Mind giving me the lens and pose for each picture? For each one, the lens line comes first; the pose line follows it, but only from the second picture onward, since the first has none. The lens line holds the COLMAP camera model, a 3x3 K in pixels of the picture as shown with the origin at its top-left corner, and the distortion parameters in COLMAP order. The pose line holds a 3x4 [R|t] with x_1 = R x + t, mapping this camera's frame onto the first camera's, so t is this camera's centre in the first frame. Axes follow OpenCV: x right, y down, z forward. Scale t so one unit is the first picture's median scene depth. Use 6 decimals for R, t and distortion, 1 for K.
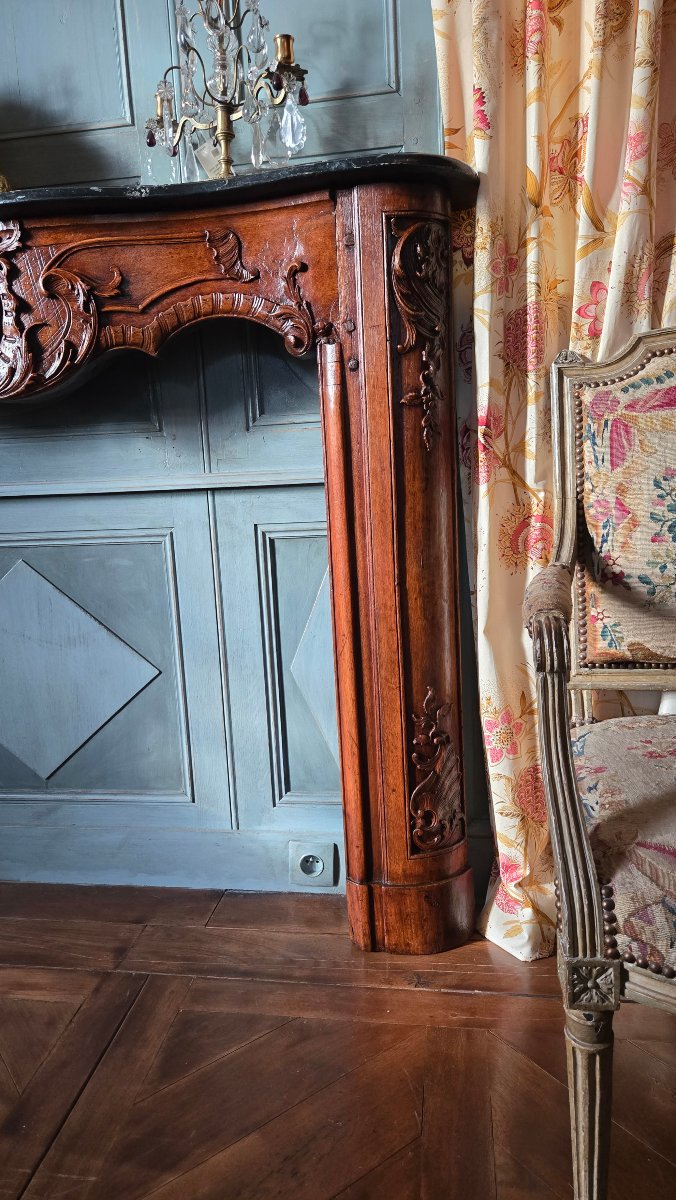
lens RADIAL K [[803.3, 0, 338.0], [0, 803.3, 600.0], [0, 0, 1]] dist [0.064527, -0.068967]
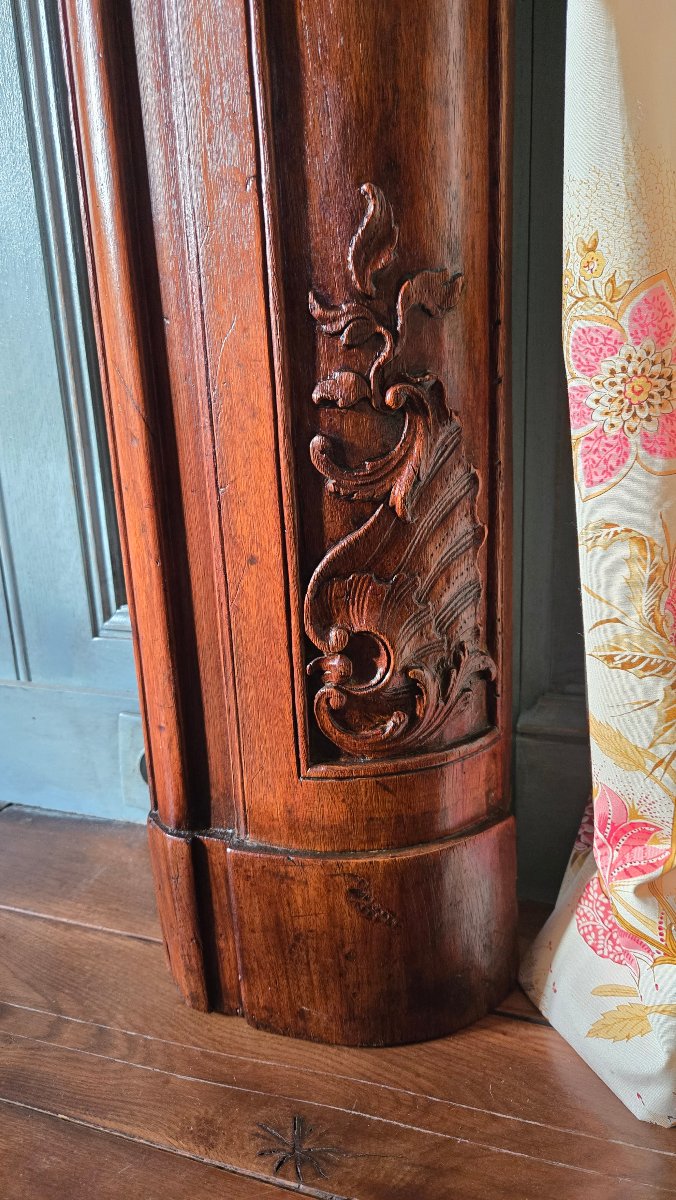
lens RADIAL K [[827.8, 0, 338.0], [0, 827.8, 600.0], [0, 0, 1]] dist [0.062416, -0.082824]
pose [[0.983376, 0.056288, -0.172636, 0.161551], [-0.036469, 0.992591, 0.115899, 0.218563], [0.177881, -0.107676, 0.978143, 0.708844]]
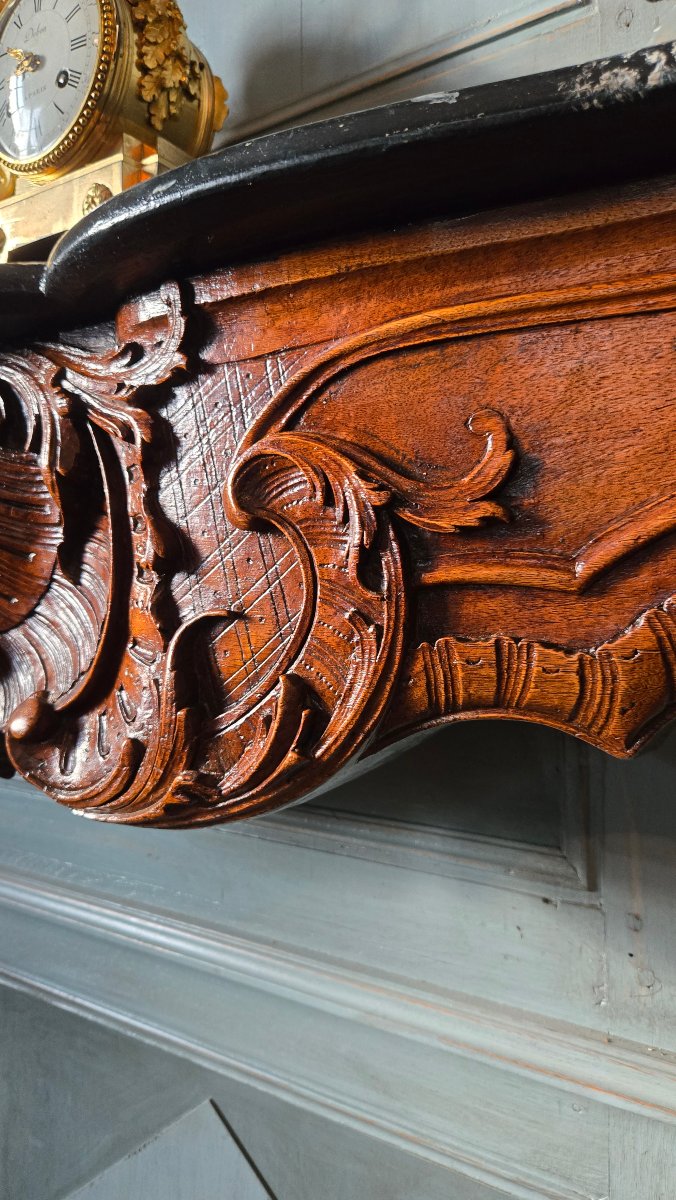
lens RADIAL K [[827.8, 0, 338.0], [0, 827.8, 600.0], [0, 0, 1]] dist [0.062416, -0.082824]
pose [[0.906101, 0.043919, -0.420775, -0.203334], [-0.101854, 0.987988, -0.116209, -0.314081], [0.410617, 0.148155, 0.899691, 0.747438]]
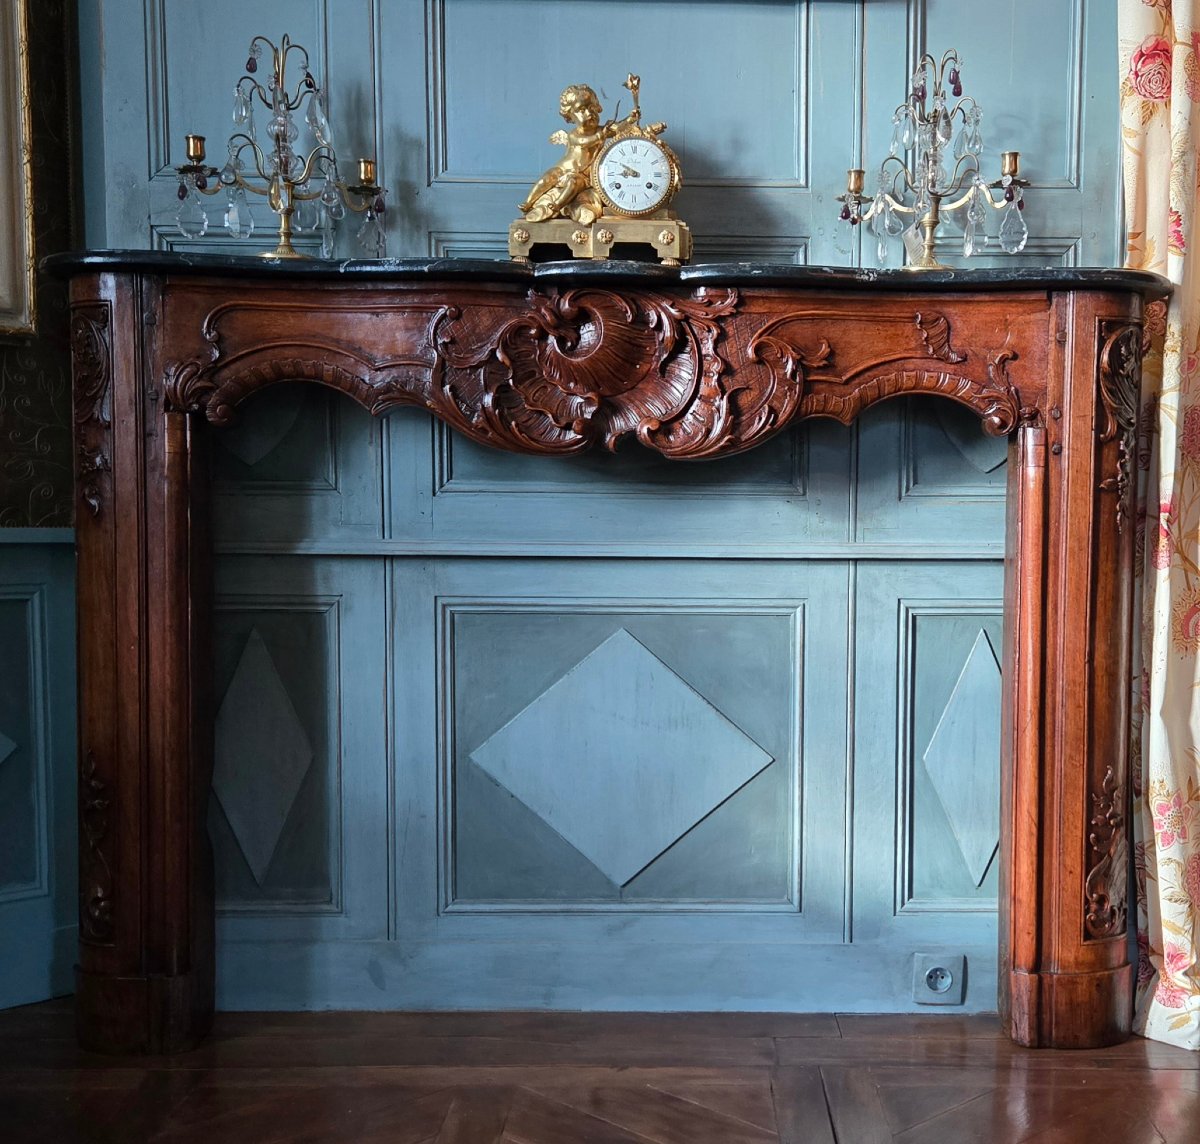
lens RADIAL K [[1550.9, 0, 738.0], [0, 1550.9, 645.8], [0, 0, 1]] dist [0.070292, -0.077608]
pose [[0.982823, 0.040952, 0.179947, -0.700573], [-0.024598, 0.995437, -0.092195, 0.149978], [-0.182902, 0.086185, 0.979346, -0.831560]]
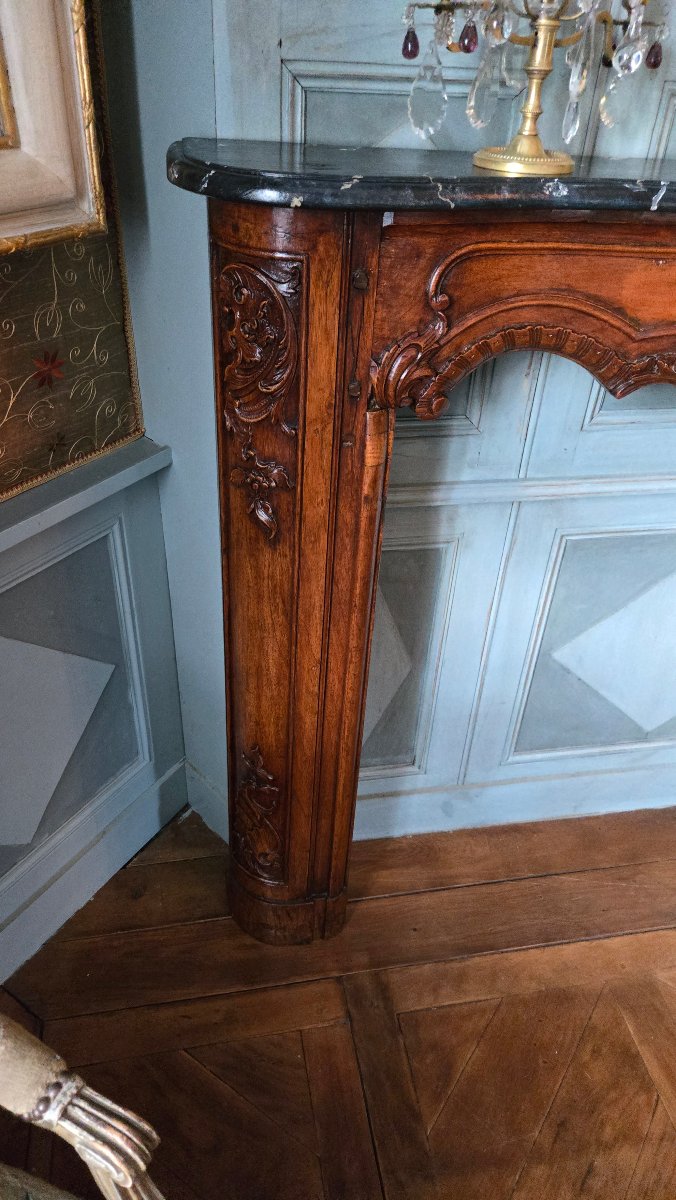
lens RADIAL K [[803.3, 0, 338.0], [0, 803.3, 600.0], [0, 0, 1]] dist [0.064527, -0.068967]
pose [[0.940871, -0.110242, 0.320326, -1.323741], [-0.042889, 0.899196, 0.435439, -0.447656], [-0.336040, -0.423430, 0.841299, 0.456986]]
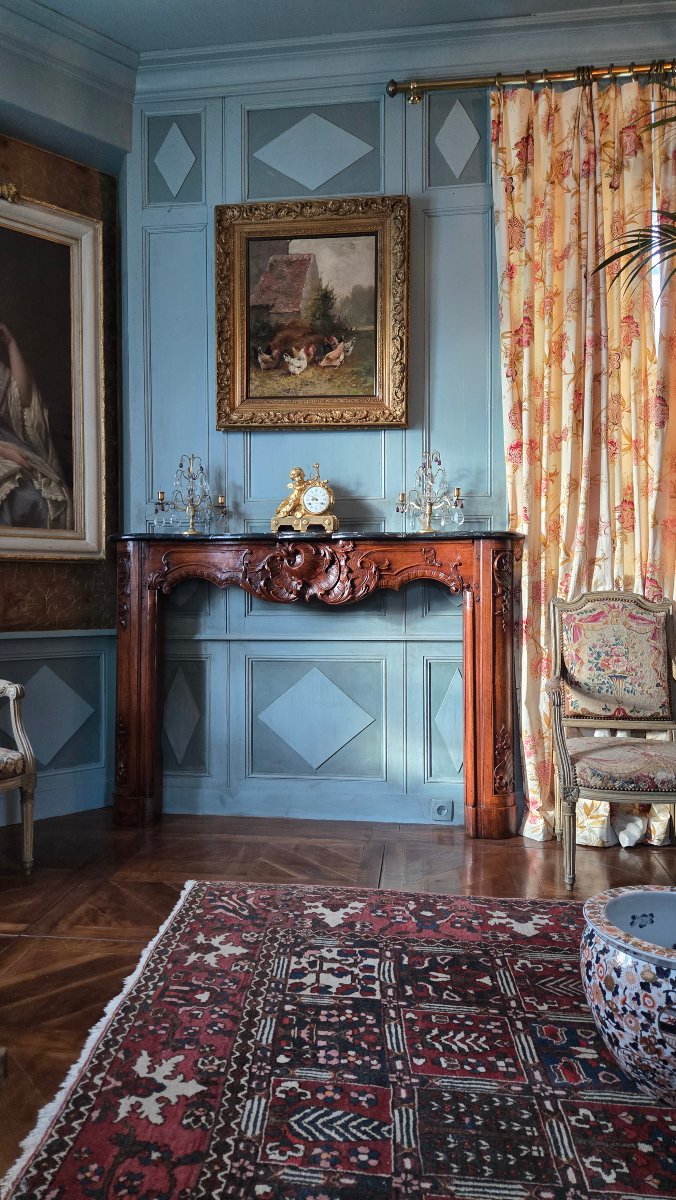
lens RADIAL K [[802.0, 0, 324.6], [0, 802.0, 596.4], [0, 0, 1]] dist [0.069322, -0.069334]
pose [[0.998688, 0.045868, 0.022786, -0.523924], [-0.041511, 0.985513, -0.164439, 0.152391], [-0.029998, 0.163278, 0.986124, -1.546741]]
